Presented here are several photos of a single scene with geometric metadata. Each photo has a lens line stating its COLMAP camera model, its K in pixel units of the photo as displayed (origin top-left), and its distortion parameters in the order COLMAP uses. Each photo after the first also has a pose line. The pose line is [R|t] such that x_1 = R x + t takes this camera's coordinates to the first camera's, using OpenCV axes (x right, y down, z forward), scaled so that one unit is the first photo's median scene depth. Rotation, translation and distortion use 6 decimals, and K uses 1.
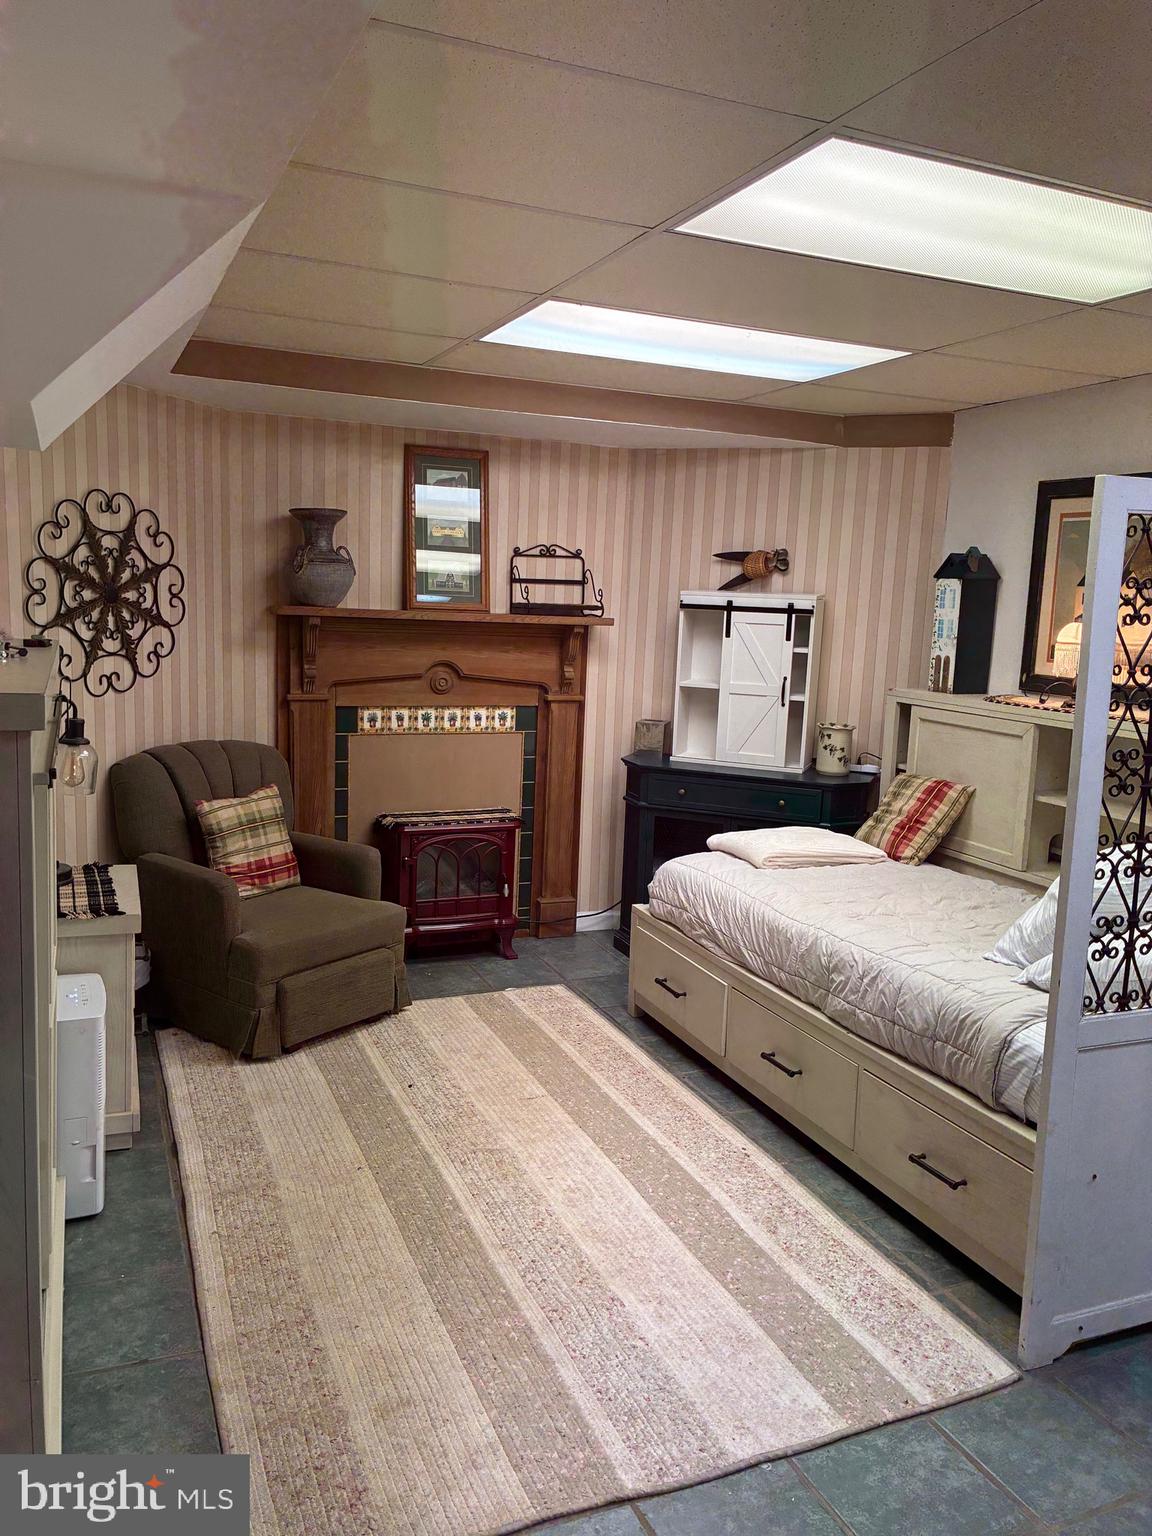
lens RADIAL K [[1162.1, 0, 573.4], [0, 1162.1, 764.1], [0, 0, 1]] dist [0.032493, -0.049384]
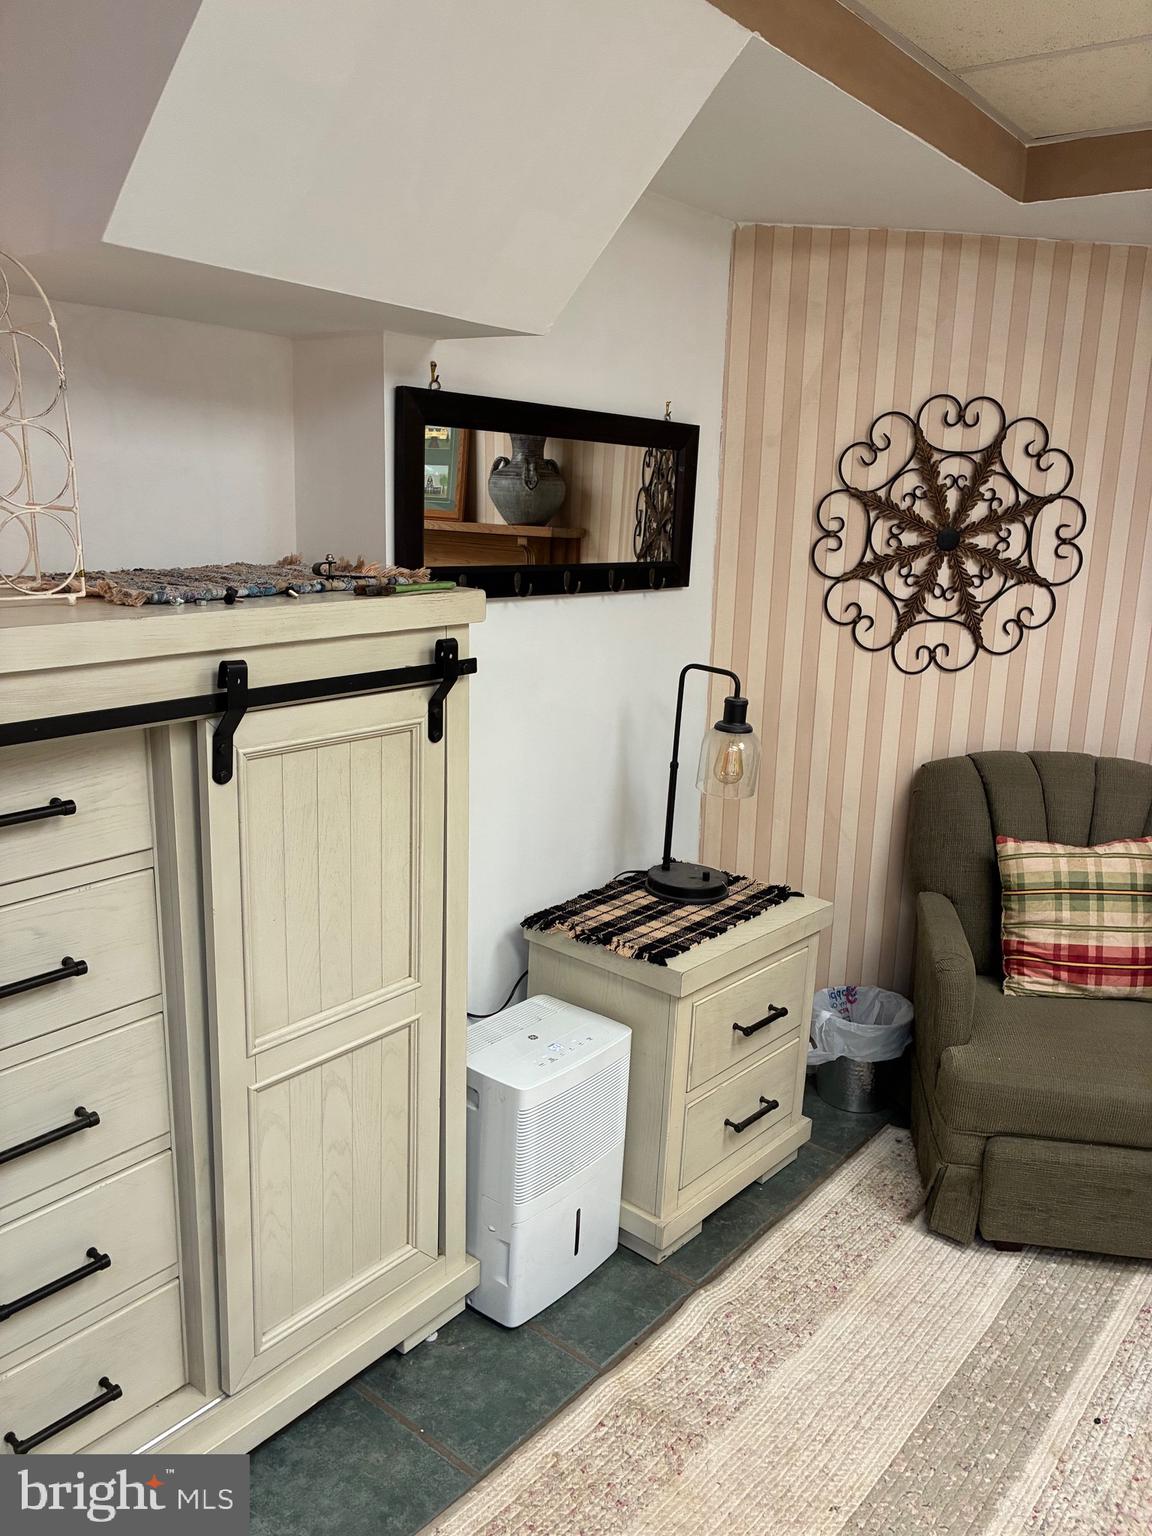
lens RADIAL K [[1162.1, 0, 569.8], [0, 1162.1, 763.6], [0, 0, 1]] dist [0.032493, -0.049384]
pose [[0.465649, 0.165180, -0.869418, 0.157479], [-0.138926, 0.983889, 0.112521, -0.054709], [0.873997, 0.068389, 0.481095, 0.441724]]
